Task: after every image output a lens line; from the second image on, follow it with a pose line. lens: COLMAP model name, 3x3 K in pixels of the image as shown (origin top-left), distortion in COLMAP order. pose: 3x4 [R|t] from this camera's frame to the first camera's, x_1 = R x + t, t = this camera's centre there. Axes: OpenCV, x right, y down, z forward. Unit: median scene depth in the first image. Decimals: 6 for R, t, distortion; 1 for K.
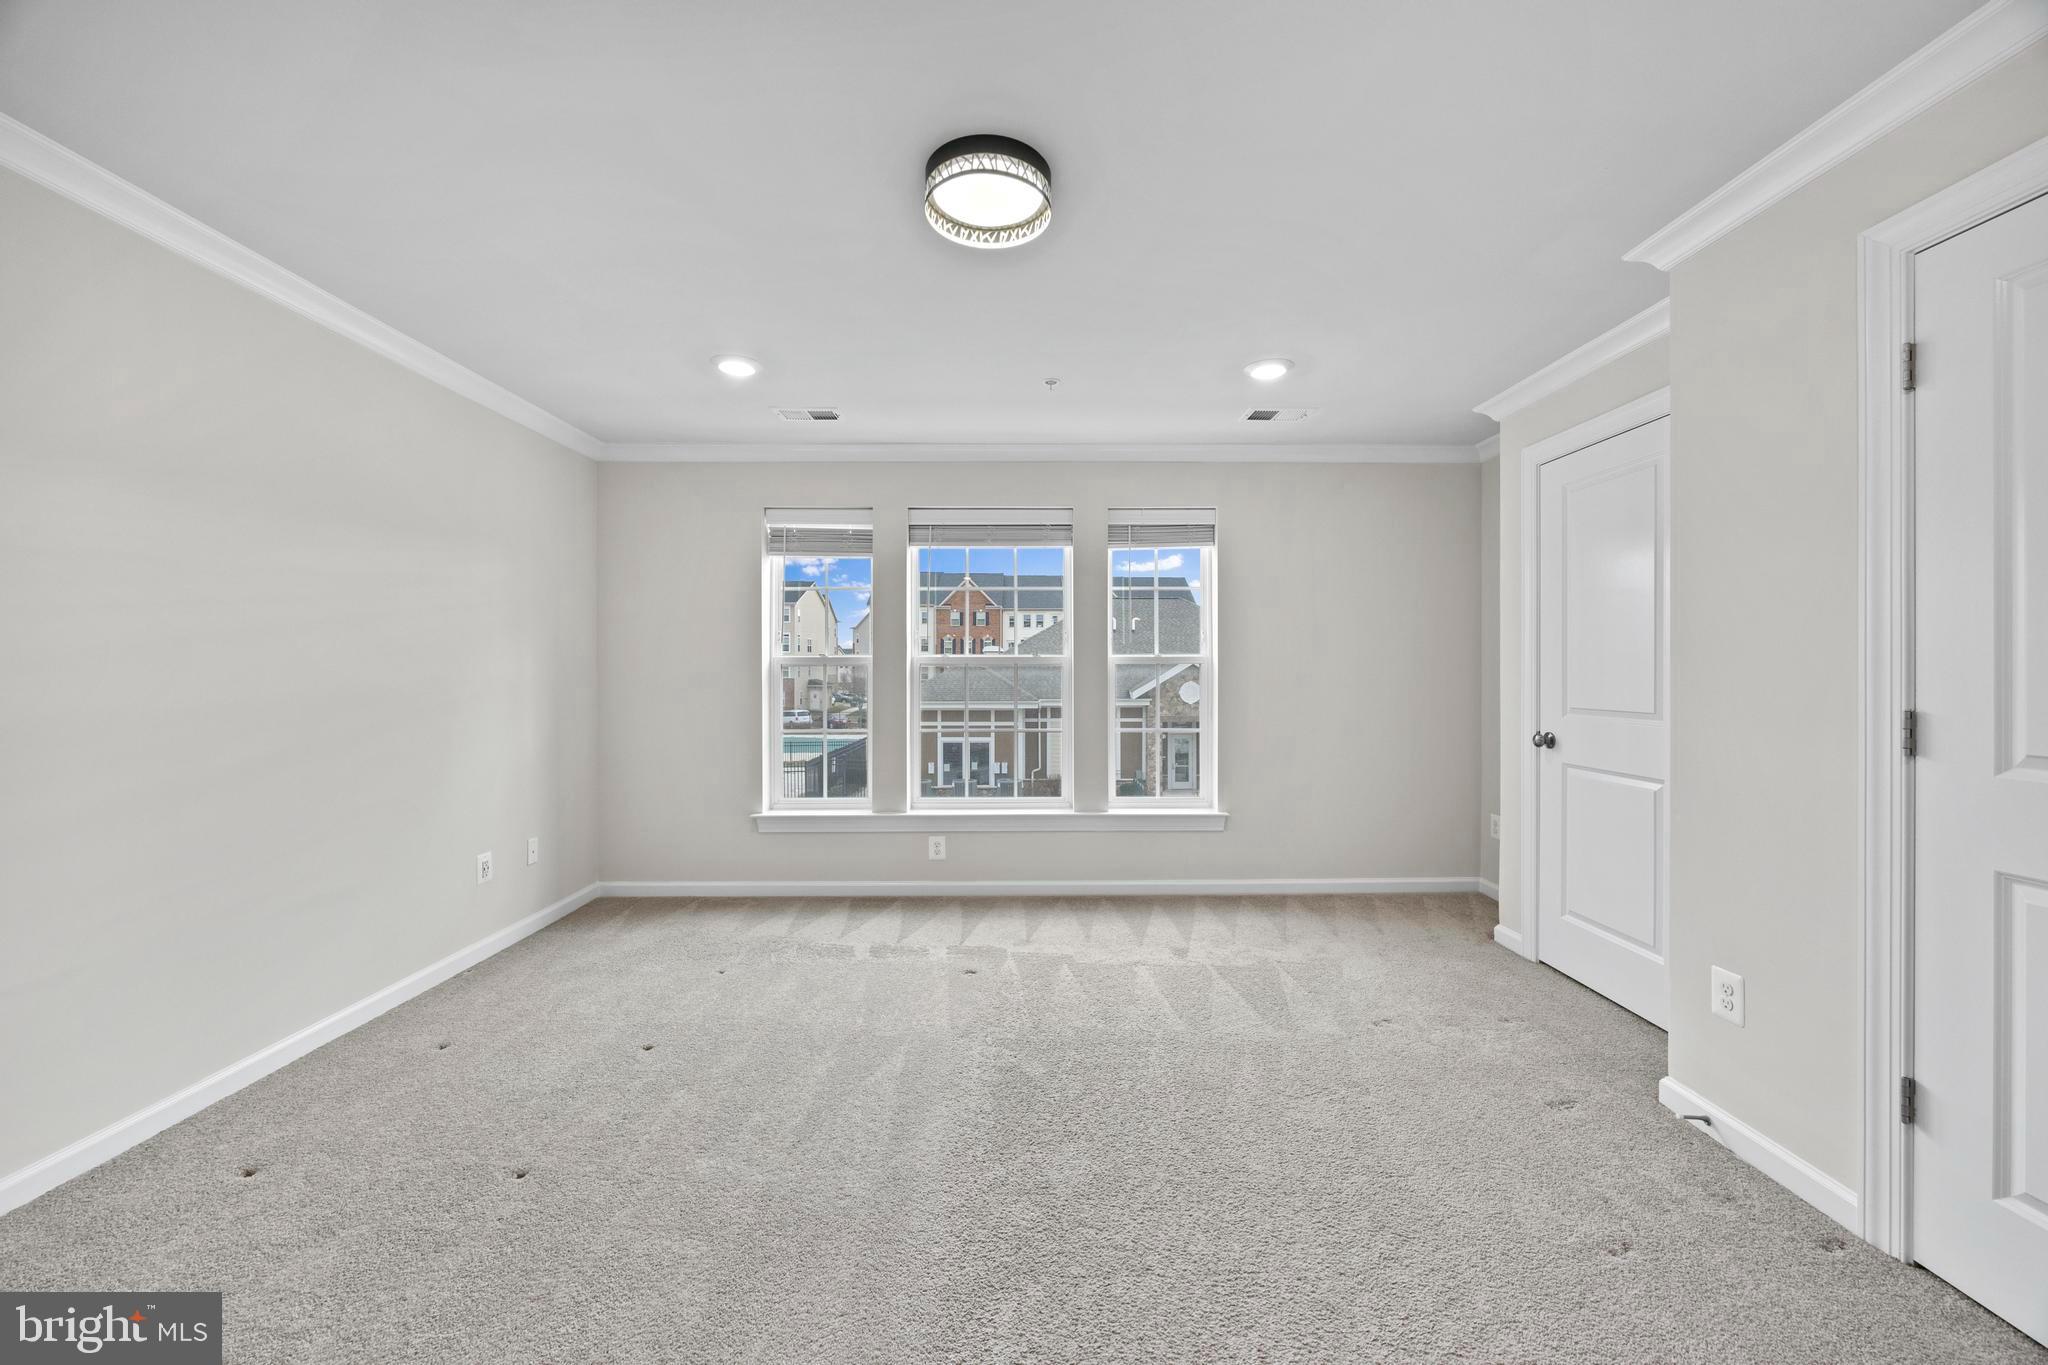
lens RADIAL K [[777.6, 0, 1019.4], [0, 777.6, 675.0], [0, 0, 1]] dist [-0.002144, 0.000039]
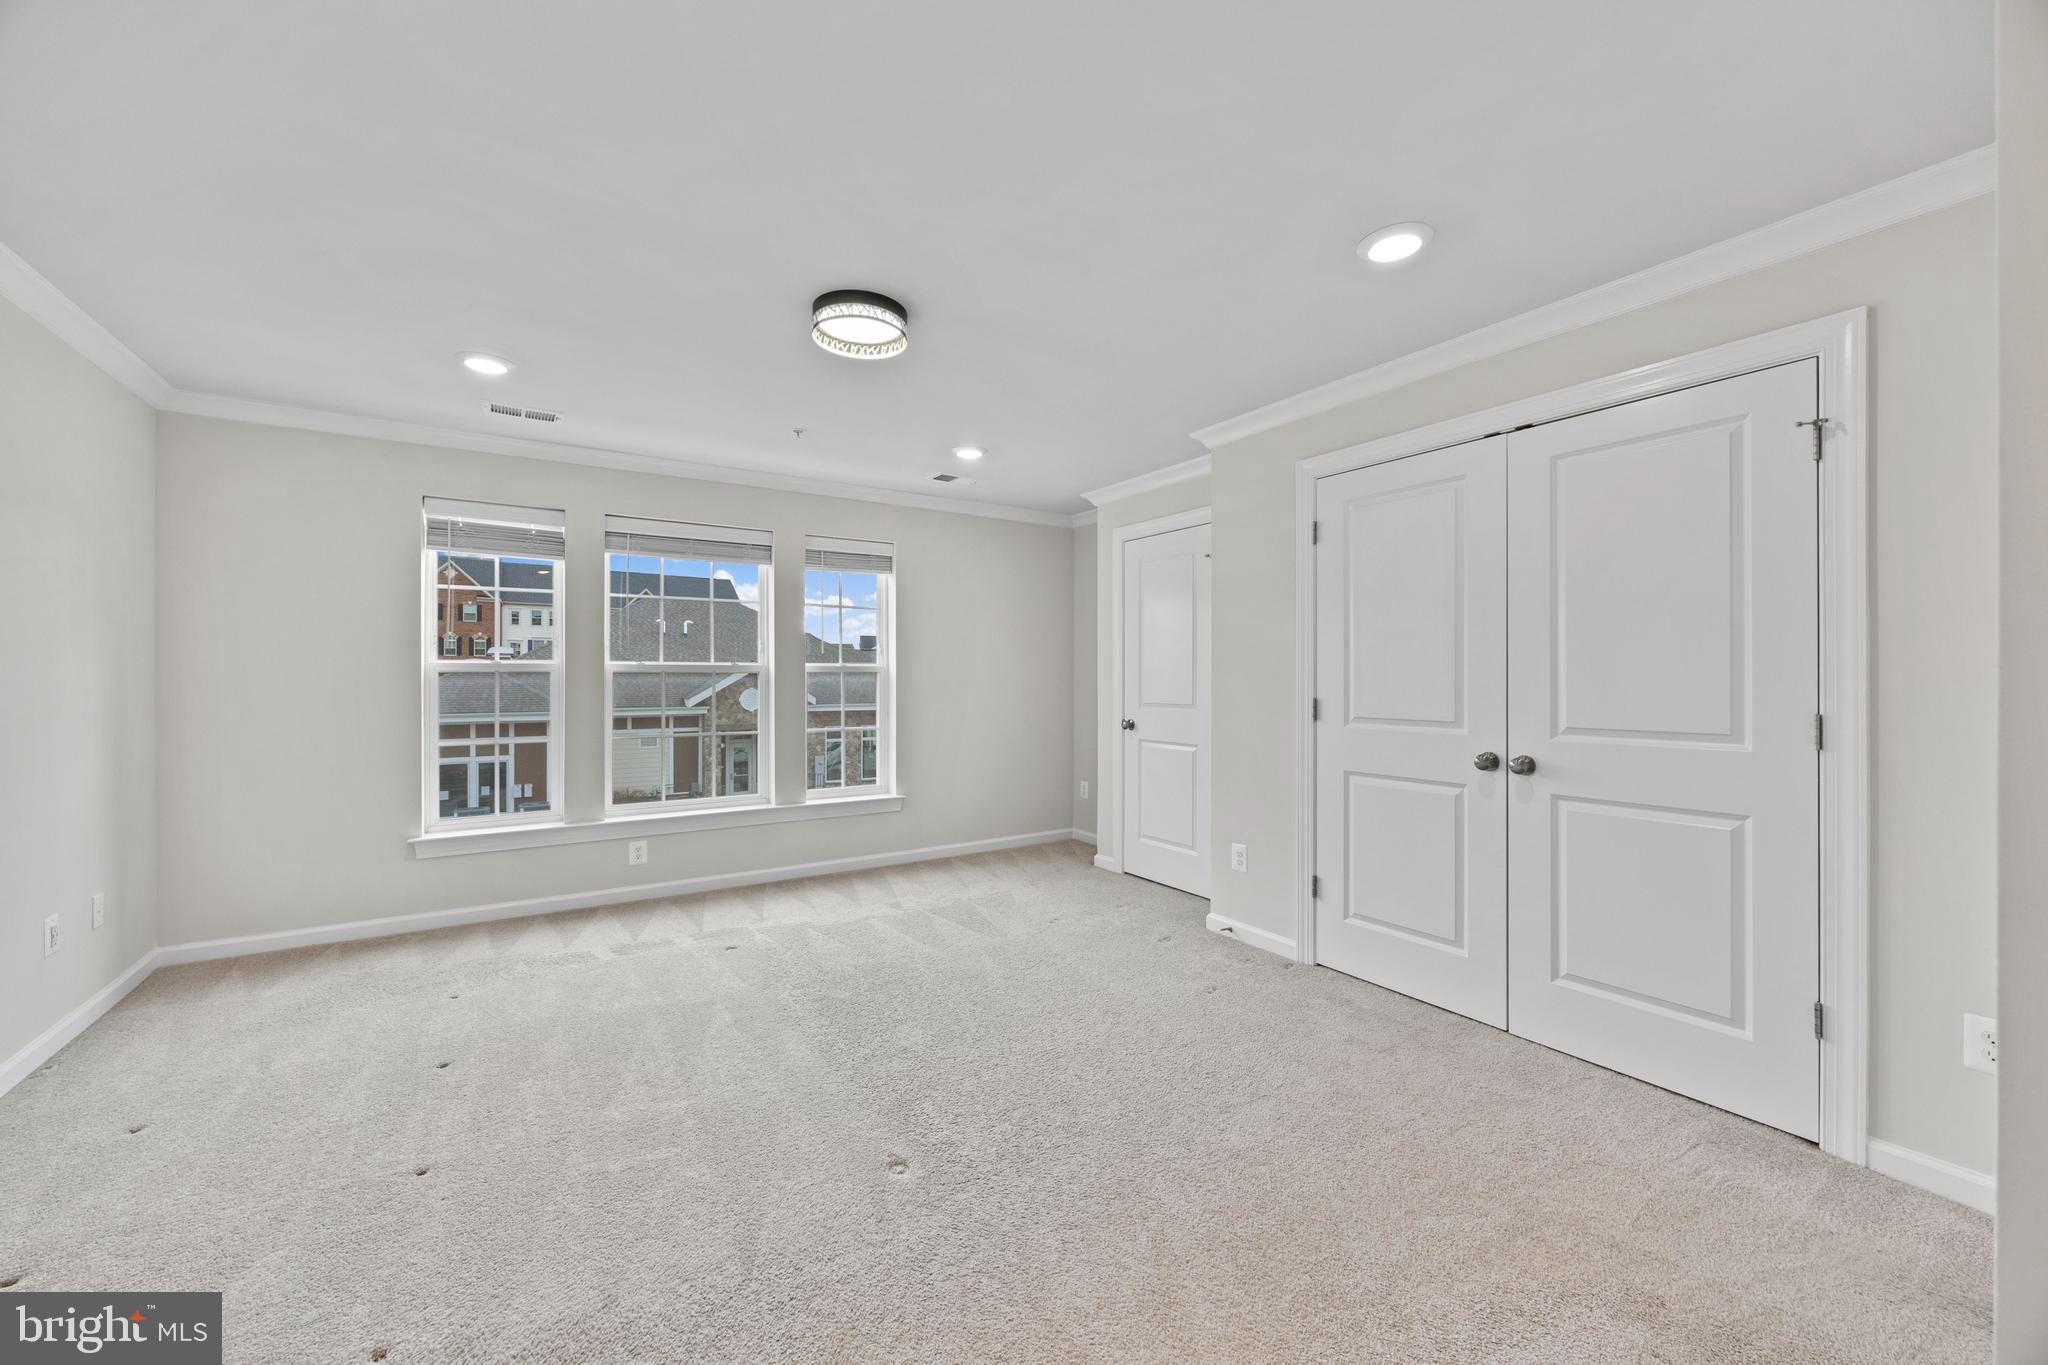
lens RADIAL K [[777.6, 0, 1017.7], [0, 777.6, 683.2], [0, 0, 1]] dist [-0.002144, 0.000039]
pose [[0.848138, -0.002673, 0.529769, -0.279824], [0.001723, 0.999996, 0.002287, -0.000346], [-0.529773, -0.001028, 0.848139, -0.152481]]
